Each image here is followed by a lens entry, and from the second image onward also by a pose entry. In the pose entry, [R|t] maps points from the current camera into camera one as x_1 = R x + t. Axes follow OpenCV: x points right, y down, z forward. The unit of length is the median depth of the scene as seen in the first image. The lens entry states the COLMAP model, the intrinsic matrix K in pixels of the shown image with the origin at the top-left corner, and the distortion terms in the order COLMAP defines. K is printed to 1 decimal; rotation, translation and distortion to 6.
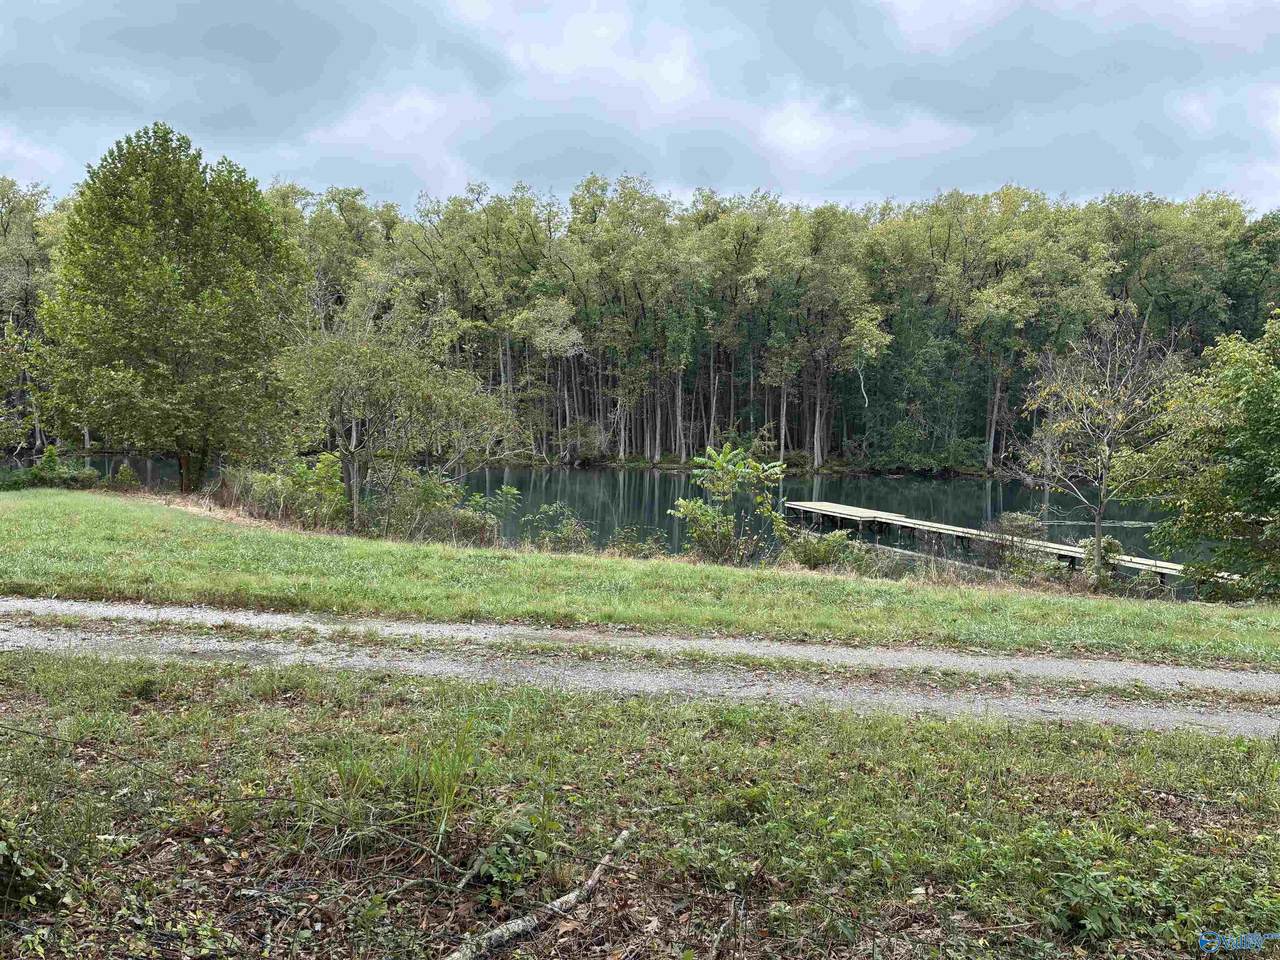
lens RADIAL K [[970.6, 0, 637.5], [0, 970.6, 482.6], [0, 0, 1]] dist [0.011946, 0.002040]
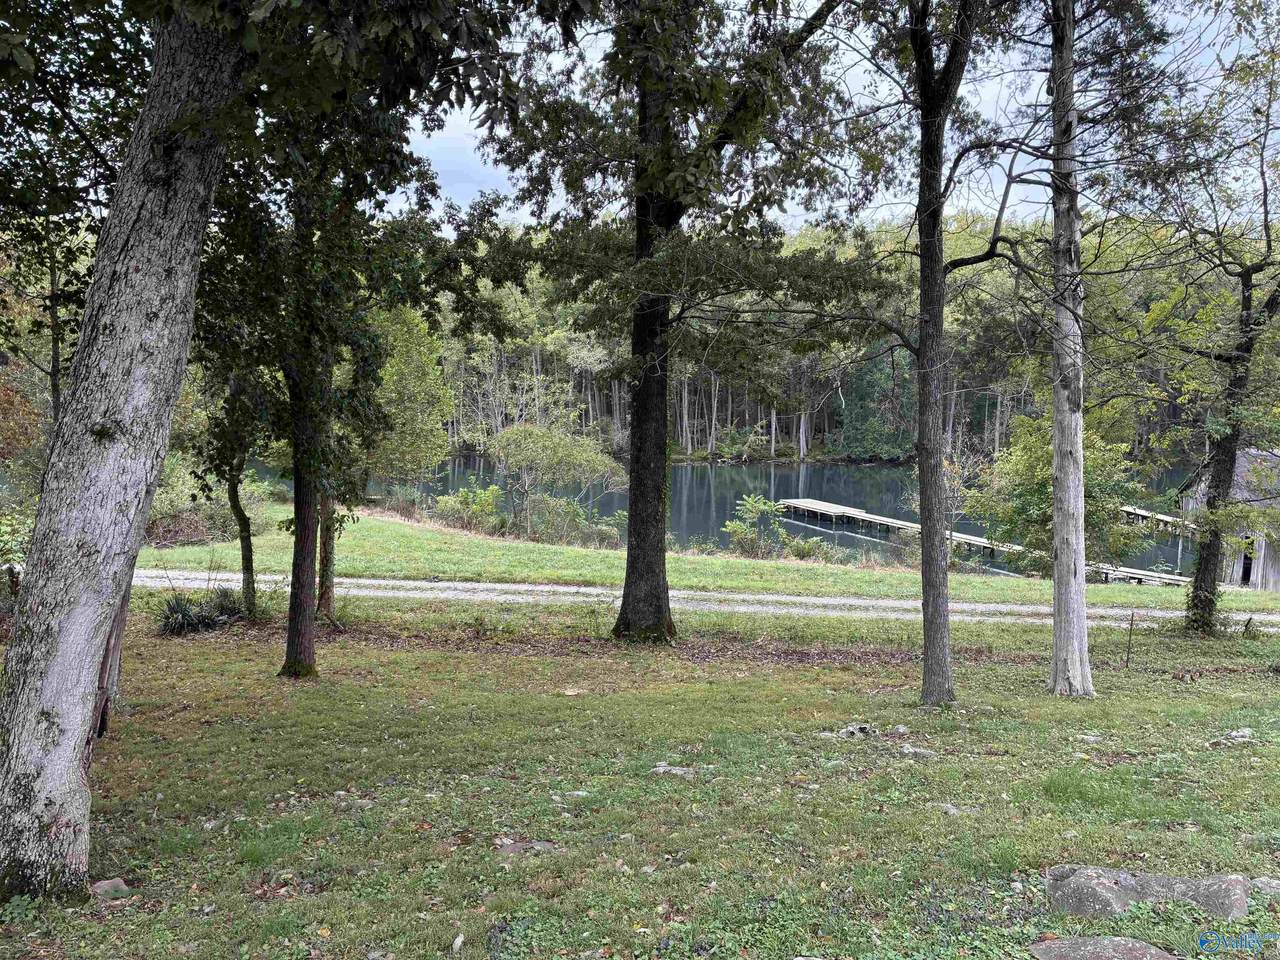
lens RADIAL K [[970.6, 0, 642.2], [0, 970.6, 478.1], [0, 0, 1]] dist [0.011946, 0.002040]
pose [[0.999723, -0.013937, 0.018984, -0.079624], [0.013404, 0.999521, 0.027881, -0.061707], [-0.019363, -0.027619, 0.999431, -0.428050]]
